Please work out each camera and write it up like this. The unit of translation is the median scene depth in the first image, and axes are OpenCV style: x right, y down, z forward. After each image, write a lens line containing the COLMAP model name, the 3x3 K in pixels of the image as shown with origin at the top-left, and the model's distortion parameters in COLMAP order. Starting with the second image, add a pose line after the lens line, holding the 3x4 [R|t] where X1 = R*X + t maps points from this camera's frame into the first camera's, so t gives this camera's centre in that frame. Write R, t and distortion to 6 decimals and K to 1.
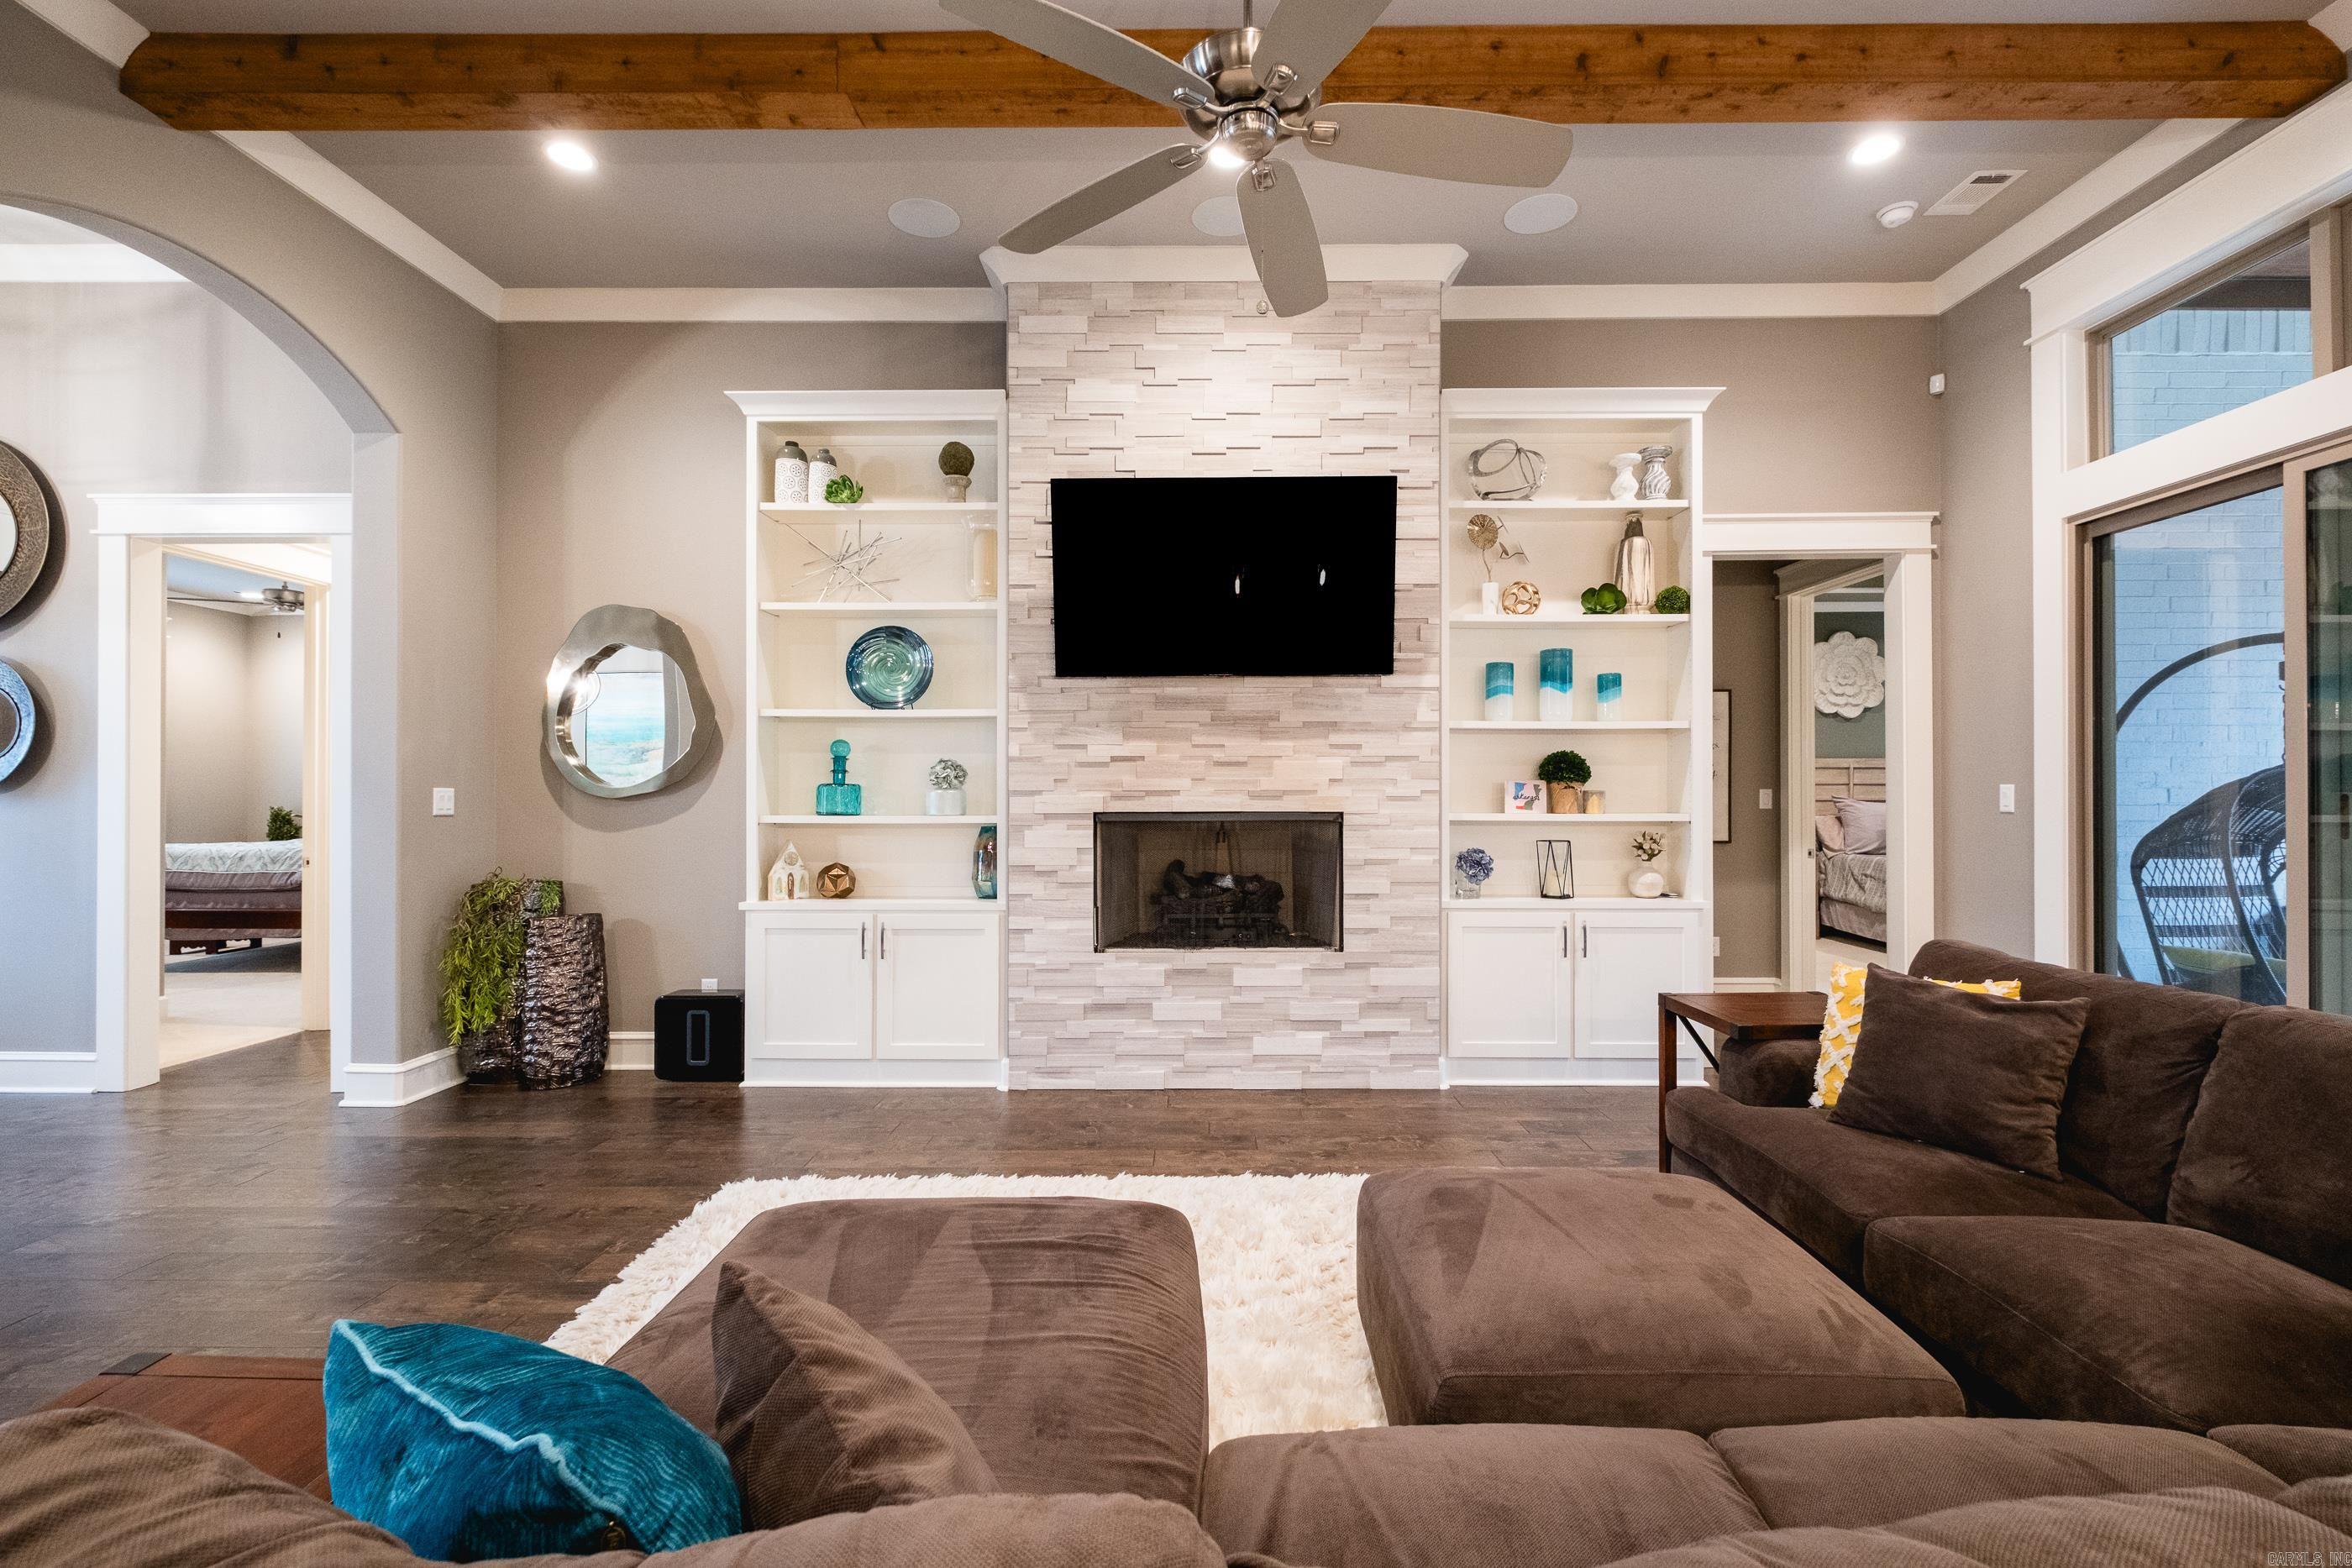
lens RADIAL K [[1017.1, 0, 1189.4], [0, 1017.1, 787.9], [0, 0, 1]] dist [0.008943, -0.006554]
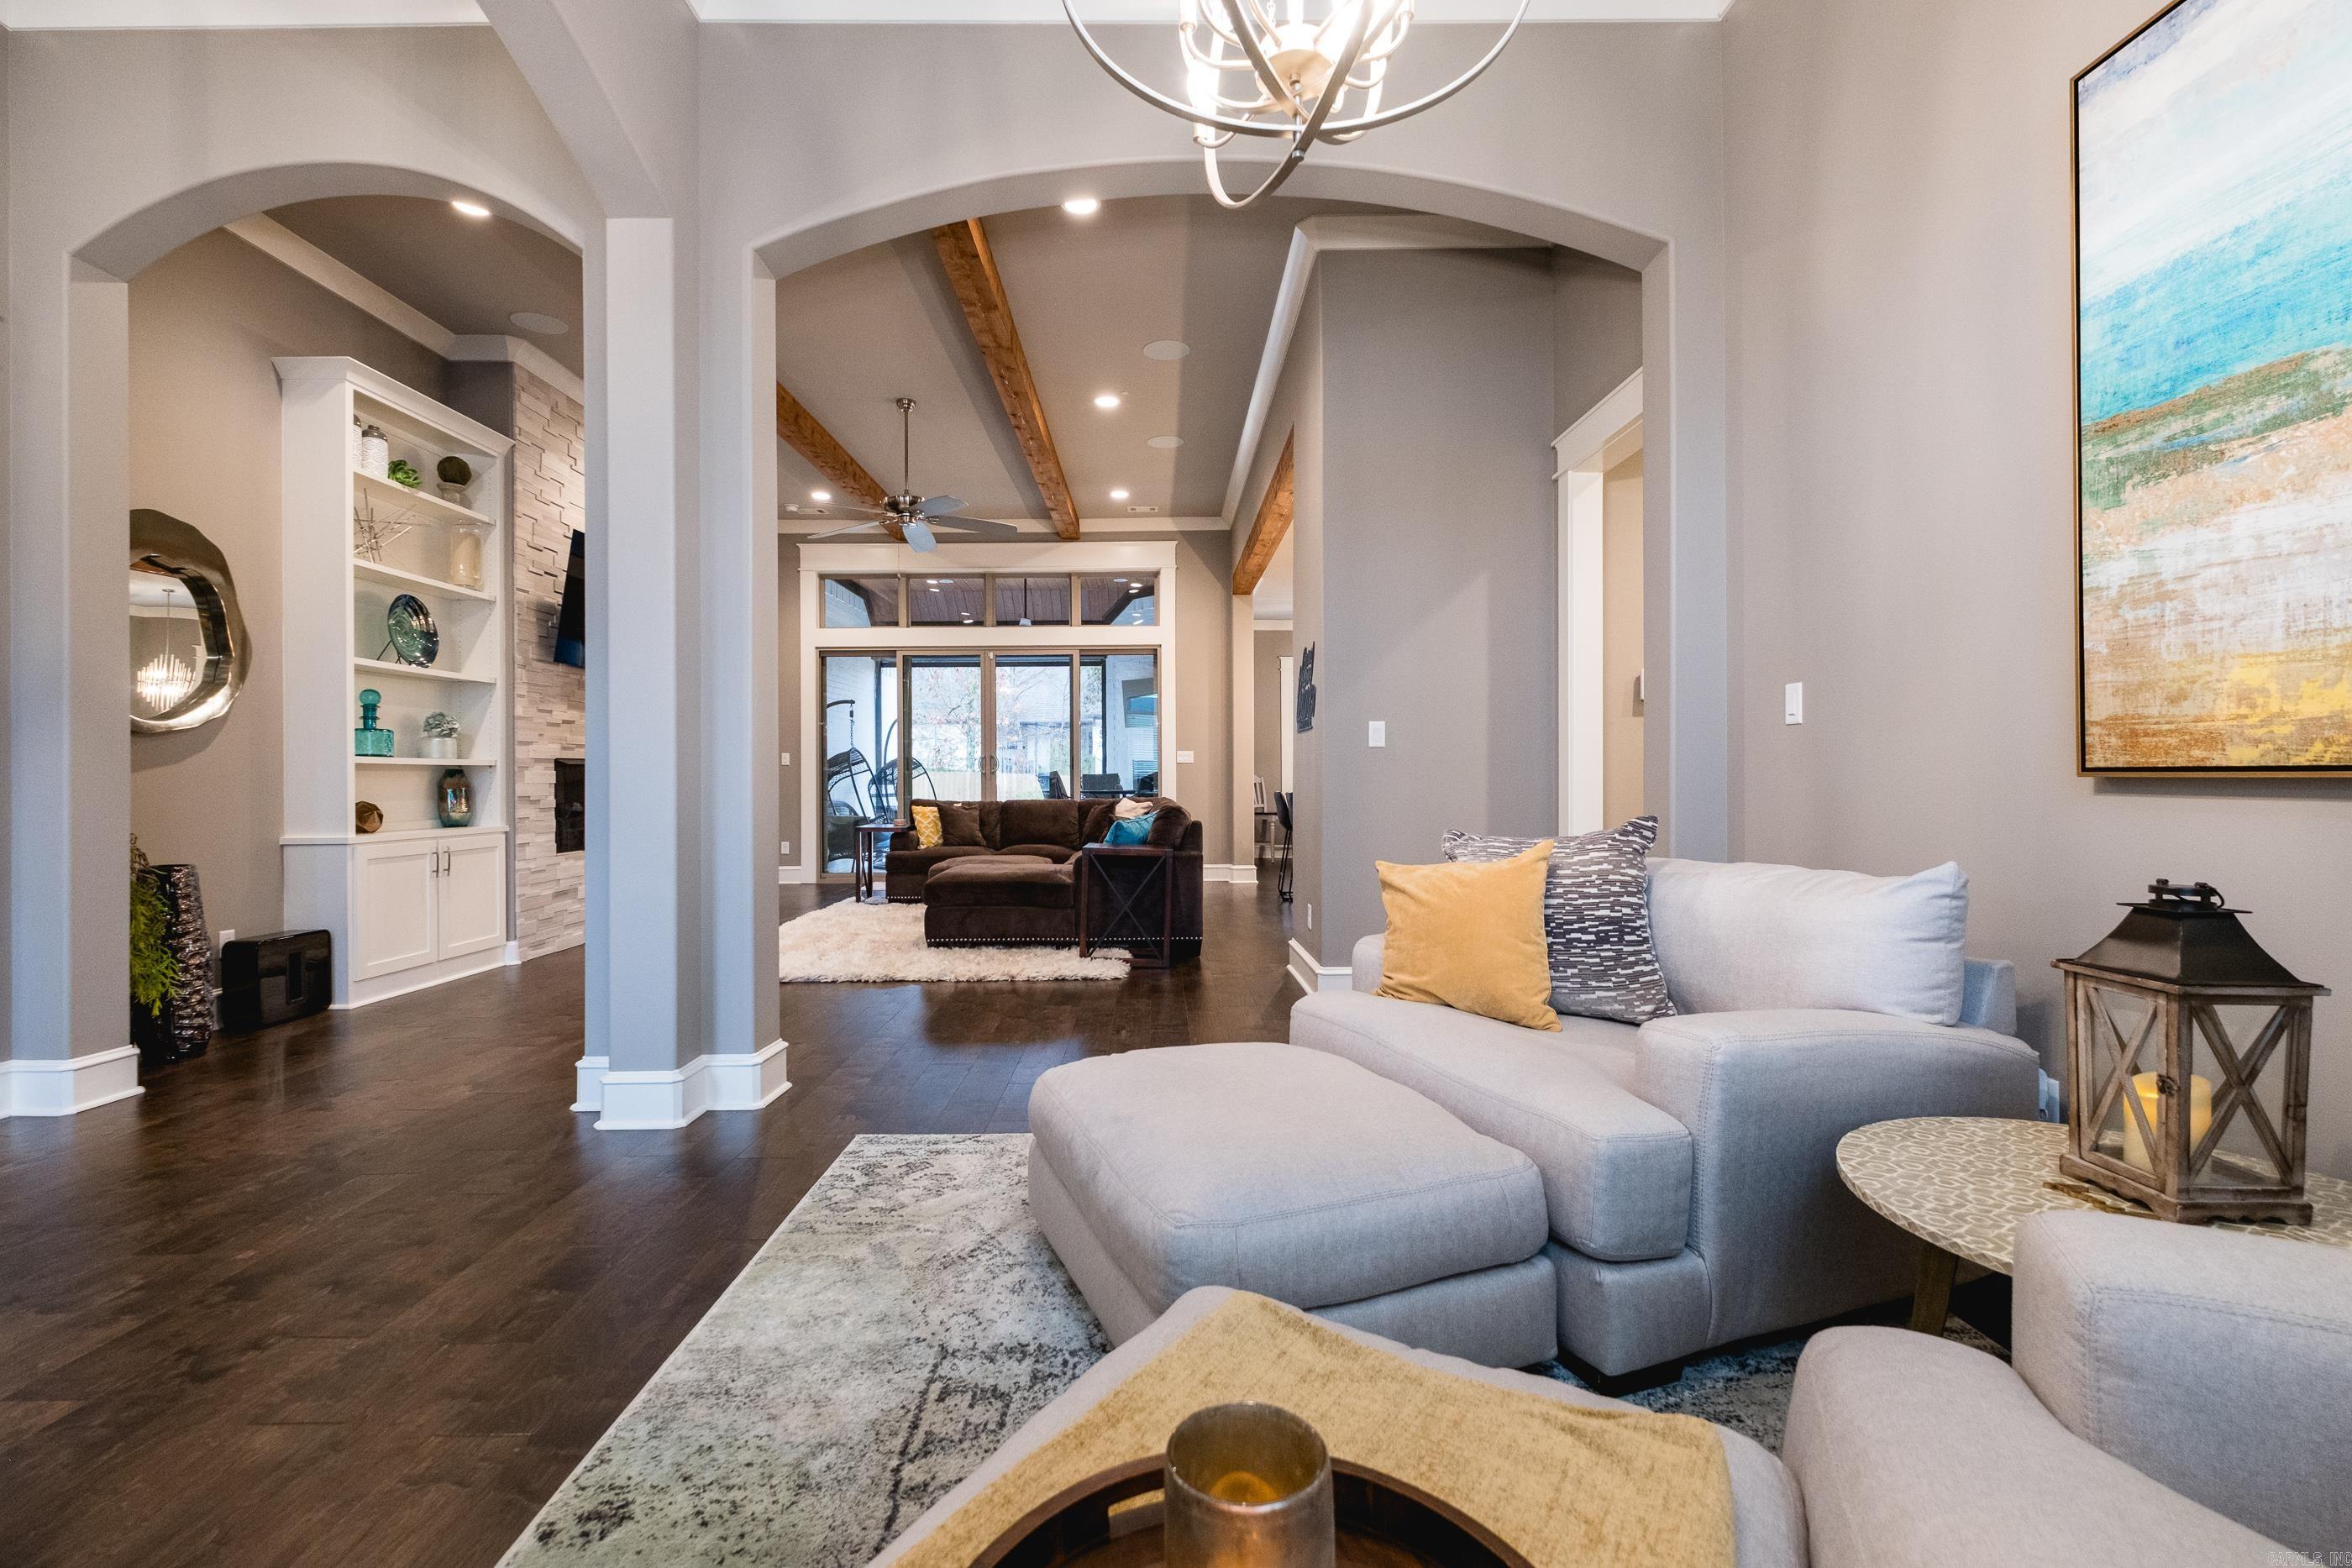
lens RADIAL K [[1017.1, 0, 1165.5], [0, 1017.1, 769.5], [0, 0, 1]] dist [0.008943, -0.006554]
pose [[-0.021816, 0.007138, 0.999737, -1.538435], [0.000173, 0.999975, -0.007136, 0.049981], [-0.999762, 0.000017, -0.021817, 0.173224]]
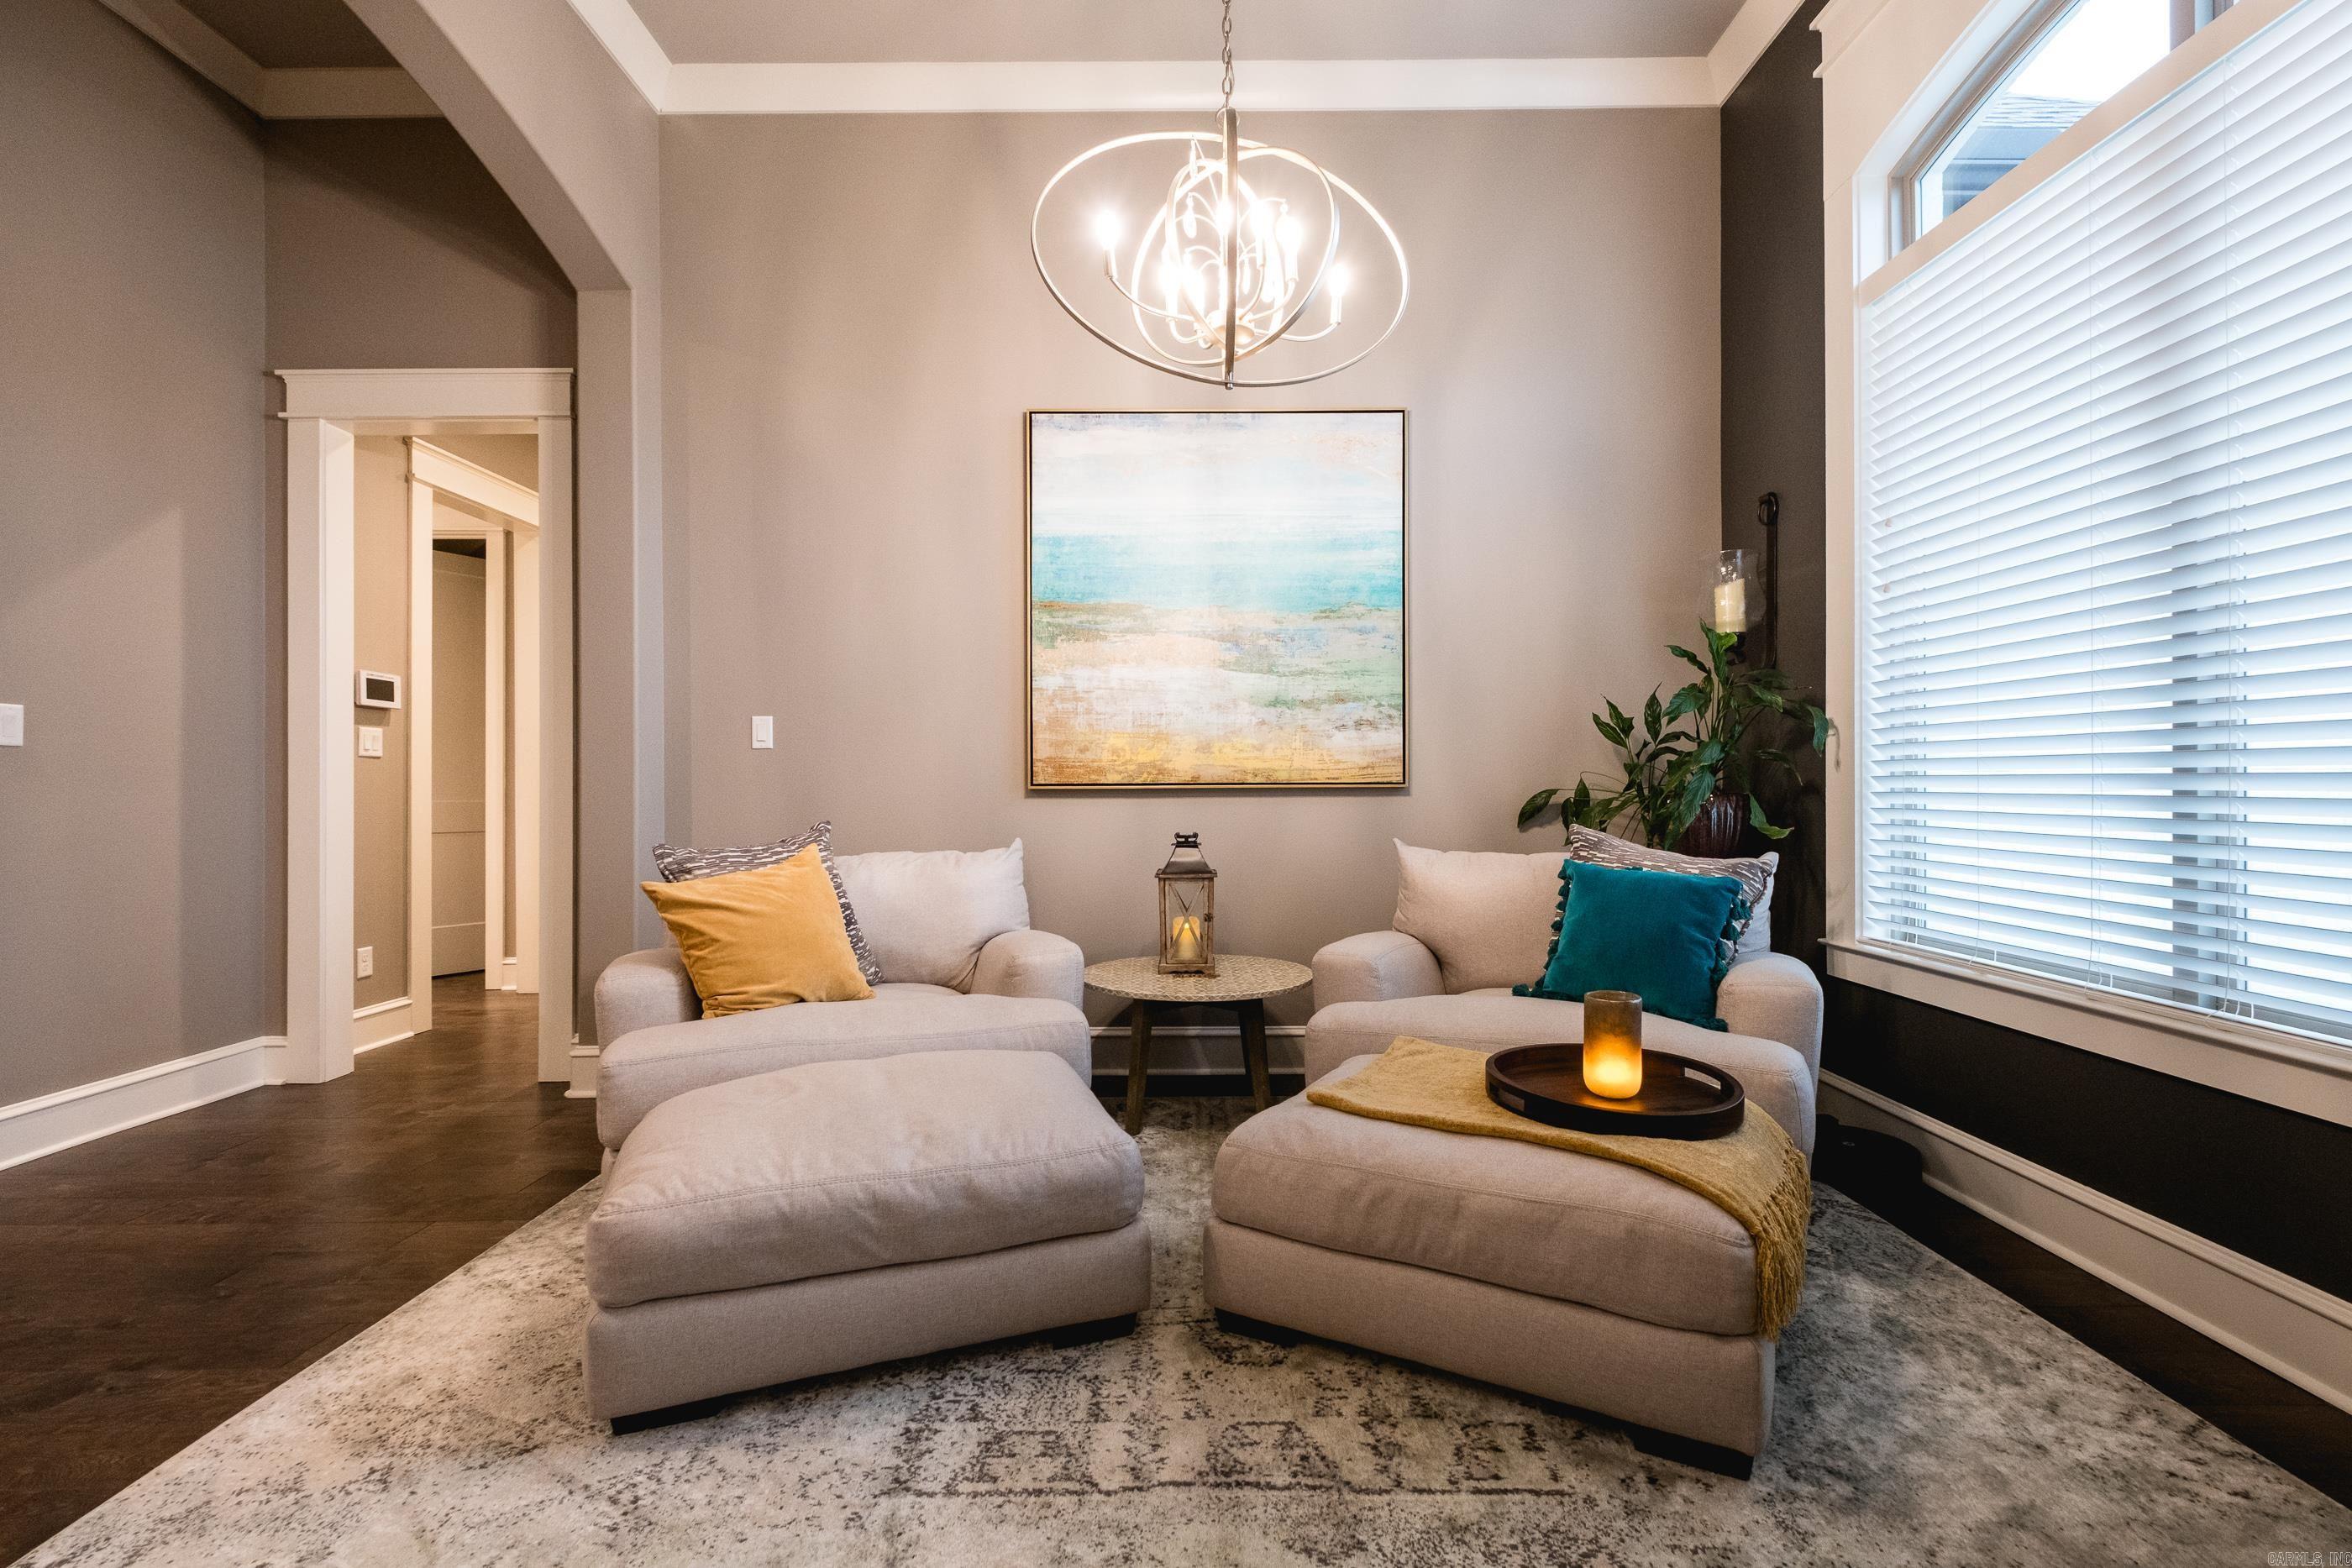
lens RADIAL K [[1017.1, 0, 1188.7], [0, 1017.1, 796.8], [0, 0, 1]] dist [0.008943, -0.006554]
pose [[-0.999738, 0.007134, -0.021744, -1.212215], [0.007039, 0.999965, 0.004452, 0.053937], [0.021775, 0.004298, -0.999754, 0.590518]]
